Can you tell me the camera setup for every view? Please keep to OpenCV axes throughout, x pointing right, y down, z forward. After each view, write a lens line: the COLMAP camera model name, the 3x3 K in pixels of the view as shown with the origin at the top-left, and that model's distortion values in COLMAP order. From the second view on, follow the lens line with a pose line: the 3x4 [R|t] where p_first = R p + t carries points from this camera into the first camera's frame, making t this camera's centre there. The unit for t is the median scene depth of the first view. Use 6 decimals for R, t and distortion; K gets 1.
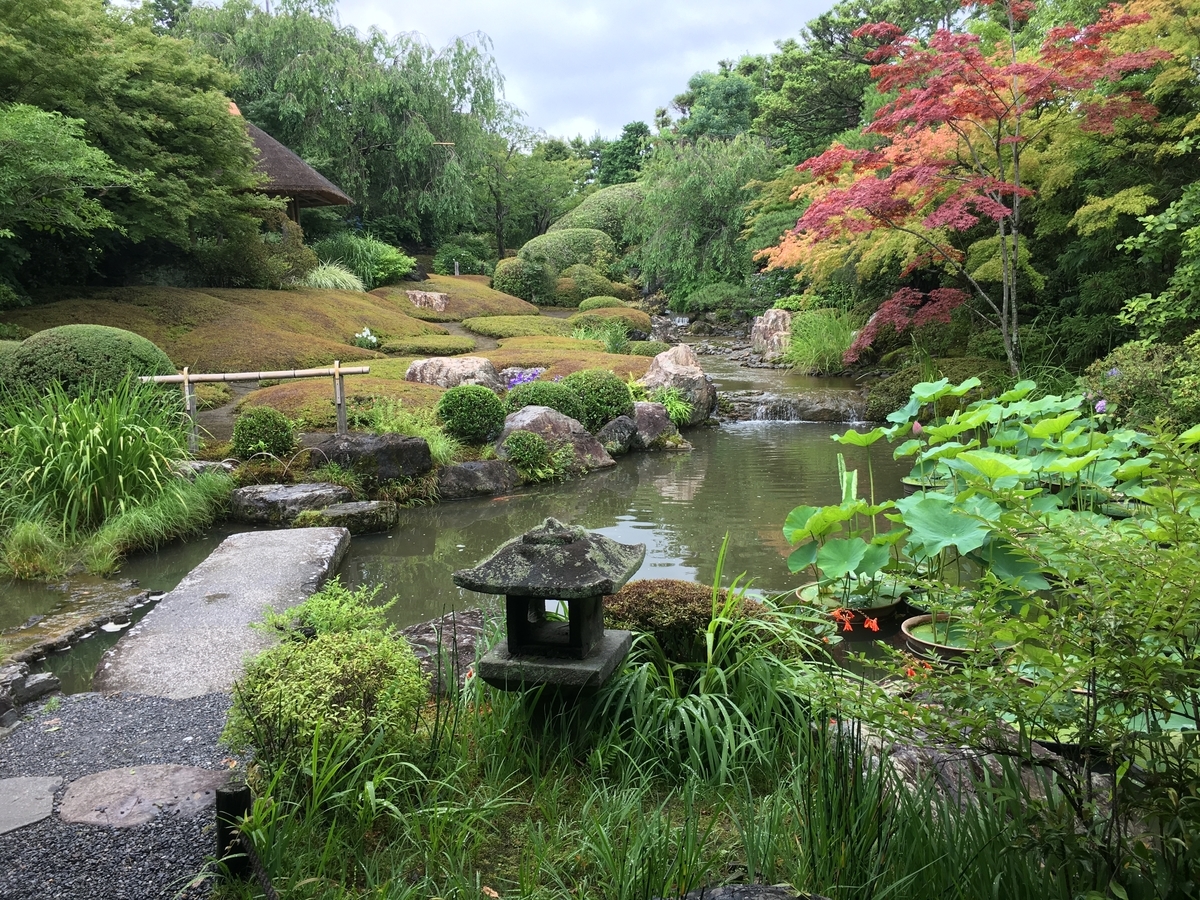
lens RADIAL K [[1018.2, 0, 600.0], [0, 1018.2, 450.0], [0, 0, 1]] dist [0.091262, -0.125411]
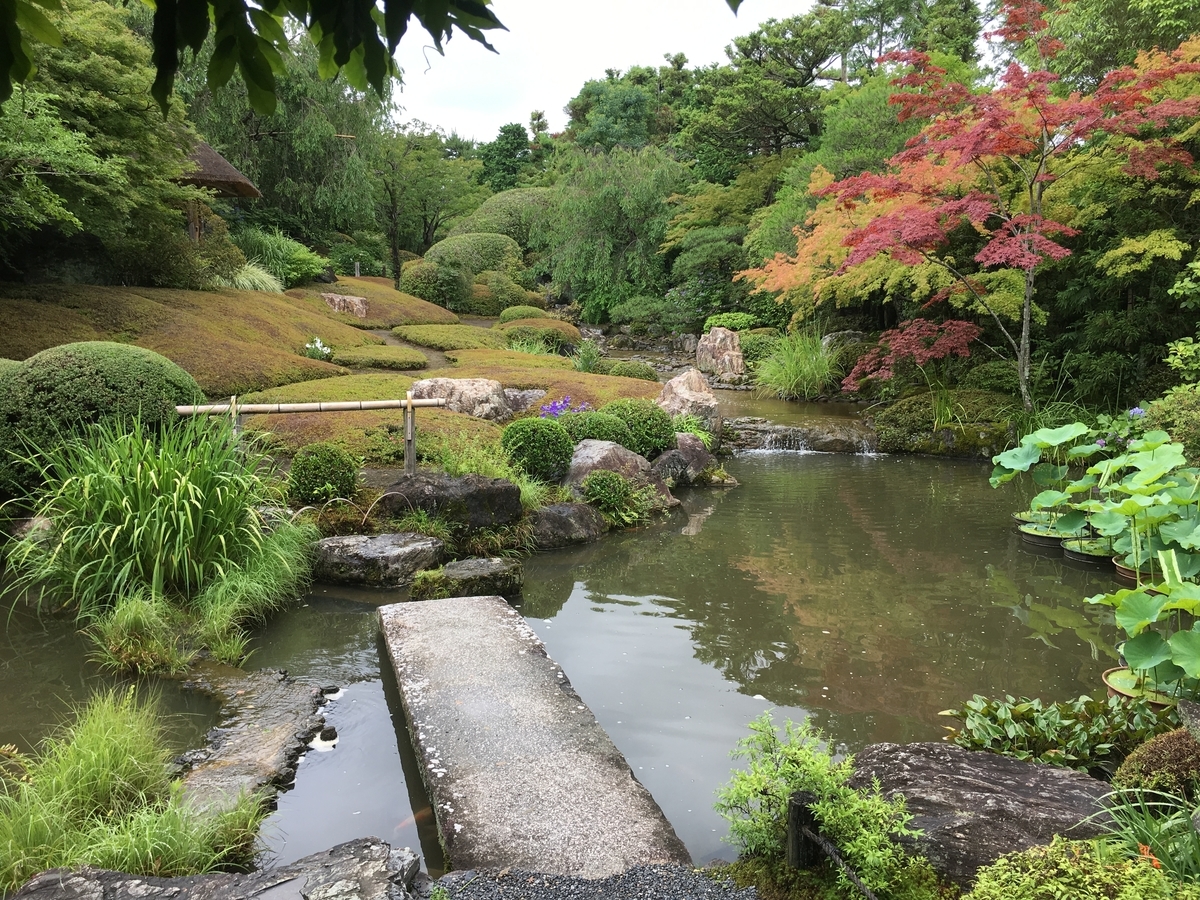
lens RADIAL K [[1018.2, 0, 600.0], [0, 1018.2, 450.0], [0, 0, 1]] dist [0.091262, -0.125411]
pose [[0.986237, 0.011206, 0.164959, -0.111553], [-0.010955, 0.999937, -0.002428, -0.016918], [-0.164976, 0.000588, 0.986297, 0.047969]]
